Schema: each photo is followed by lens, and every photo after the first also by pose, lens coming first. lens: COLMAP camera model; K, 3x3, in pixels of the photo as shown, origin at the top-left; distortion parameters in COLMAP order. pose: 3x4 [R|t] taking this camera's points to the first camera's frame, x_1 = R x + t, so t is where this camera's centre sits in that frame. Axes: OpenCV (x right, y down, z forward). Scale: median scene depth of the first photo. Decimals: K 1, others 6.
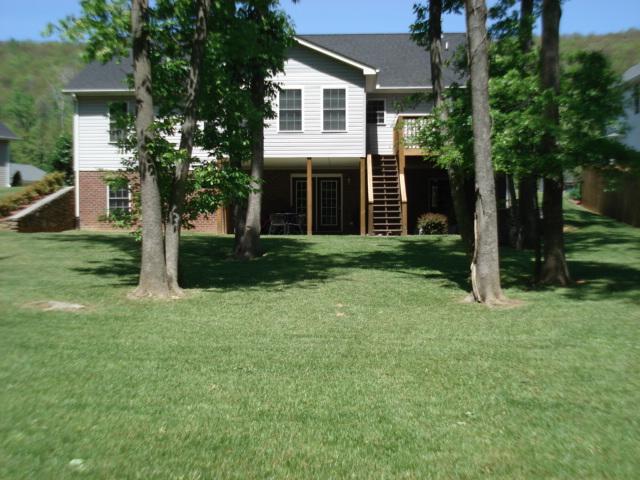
lens RADIAL K [[863.3, 0, 320.0], [0, 863.3, 240.0], [0, 0, 1]] dist [-0.014271, -0.051313]
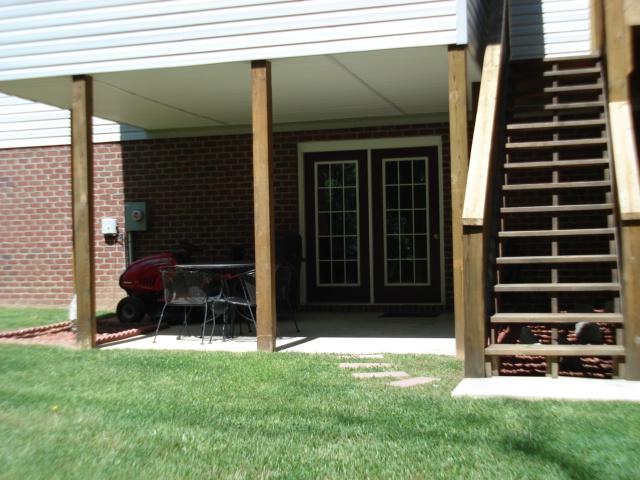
lens RADIAL K [[863.3, 0, 320.0], [0, 863.3, 240.0], [0, 0, 1]] dist [-0.014271, -0.051313]
pose [[0.969089, -0.019185, -0.245965, 0.069861], [0.017803, 0.999811, -0.007843, -0.036375], [0.246069, 0.003221, 0.969247, 0.726253]]
